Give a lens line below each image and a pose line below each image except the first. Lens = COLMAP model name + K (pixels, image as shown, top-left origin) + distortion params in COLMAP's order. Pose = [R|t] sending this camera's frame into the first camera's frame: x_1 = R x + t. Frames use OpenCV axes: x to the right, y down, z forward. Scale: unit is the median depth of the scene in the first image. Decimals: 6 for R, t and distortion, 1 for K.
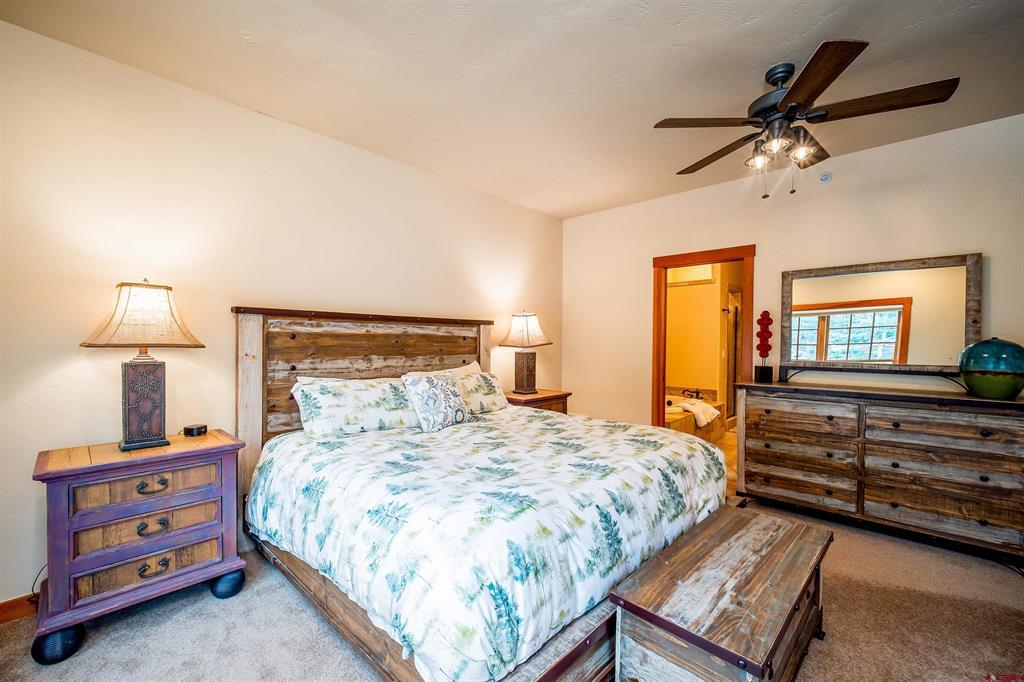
lens RADIAL K [[420.1, 0, 512.0], [0, 420.1, 341.0], [0, 0, 1]] dist [-0.001147, 0.000068]
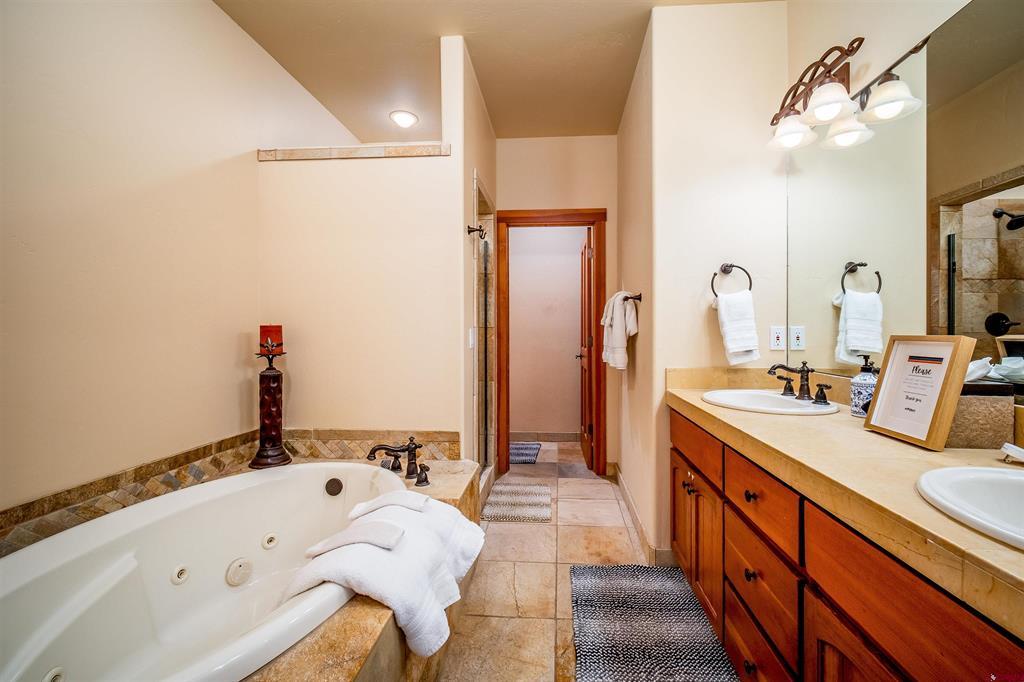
lens RADIAL K [[418.5, 0, 539.1], [0, 418.5, 337.5], [0, 0, 1]] dist [-0.002484, -0.000393]
pose [[0.760634, -0.013023, 0.649050, 0.293416], [0.013102, 0.999903, 0.004708, 0.029715], [-0.649048, 0.004923, 0.760731, 0.656690]]
